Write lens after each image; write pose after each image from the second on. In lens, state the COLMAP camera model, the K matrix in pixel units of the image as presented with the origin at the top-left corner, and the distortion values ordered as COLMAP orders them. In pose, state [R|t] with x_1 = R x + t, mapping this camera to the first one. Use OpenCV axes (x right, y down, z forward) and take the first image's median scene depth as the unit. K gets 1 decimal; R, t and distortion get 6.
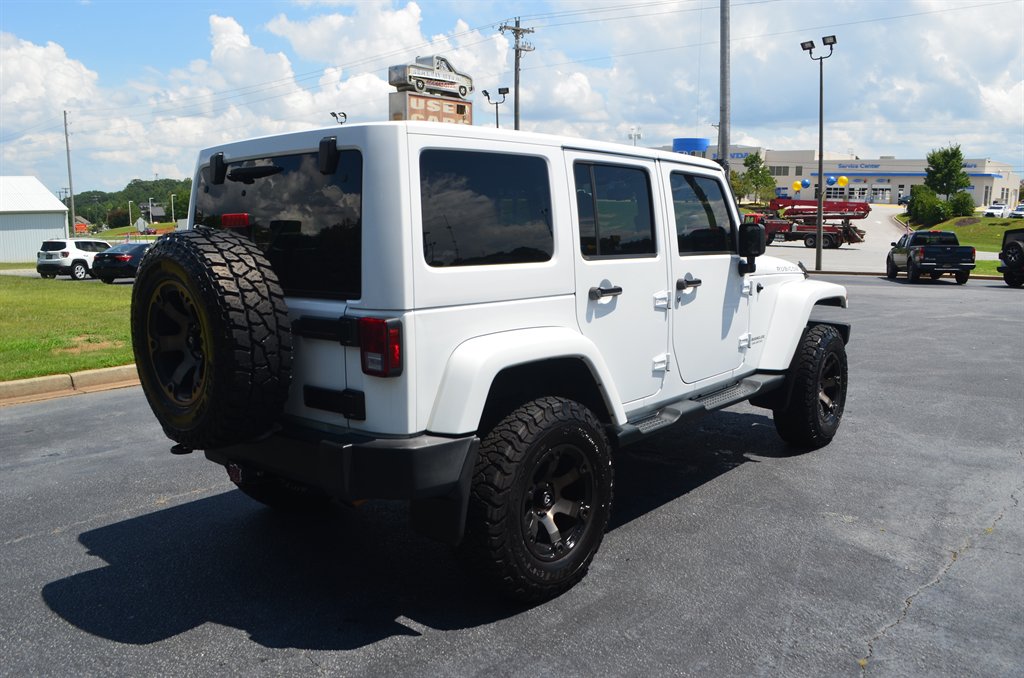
lens RADIAL K [[844.0, 0, 519.1], [0, 844.0, 365.3], [0, 0, 1]] dist [-0.084308, 0.003720]
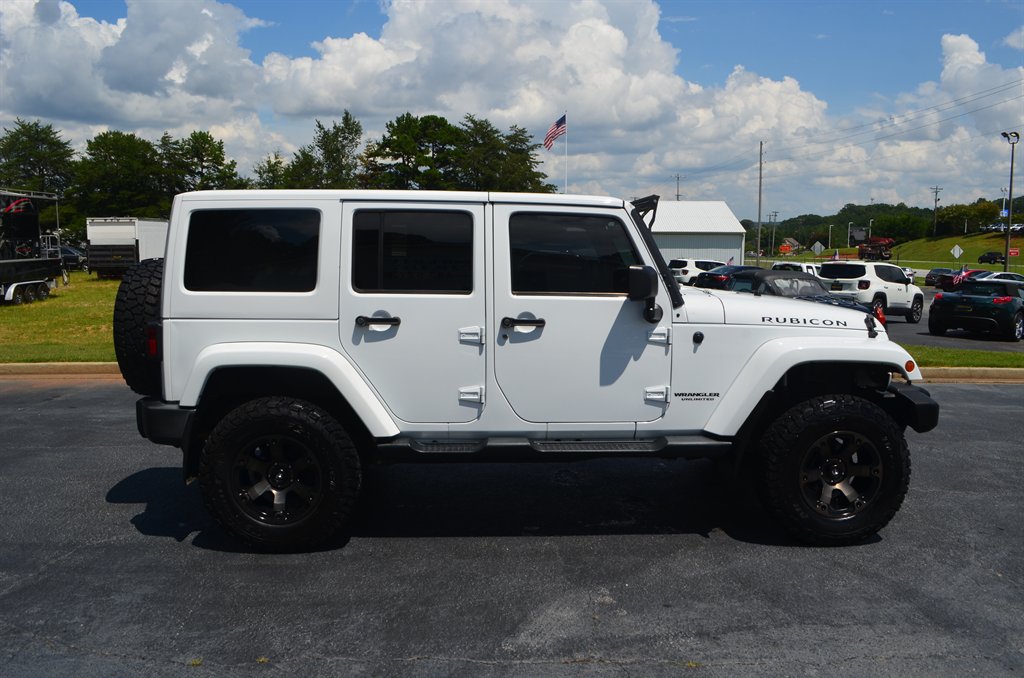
lens RADIAL K [[844.0, 0, 517.1], [0, 844.0, 368.2], [0, 0, 1]] dist [-0.084308, 0.003720]
pose [[0.679156, 0.117892, -0.724464, 0.141786], [-0.135744, 0.990165, 0.033875, -0.011519], [0.721333, 0.075336, 0.688479, 0.044646]]
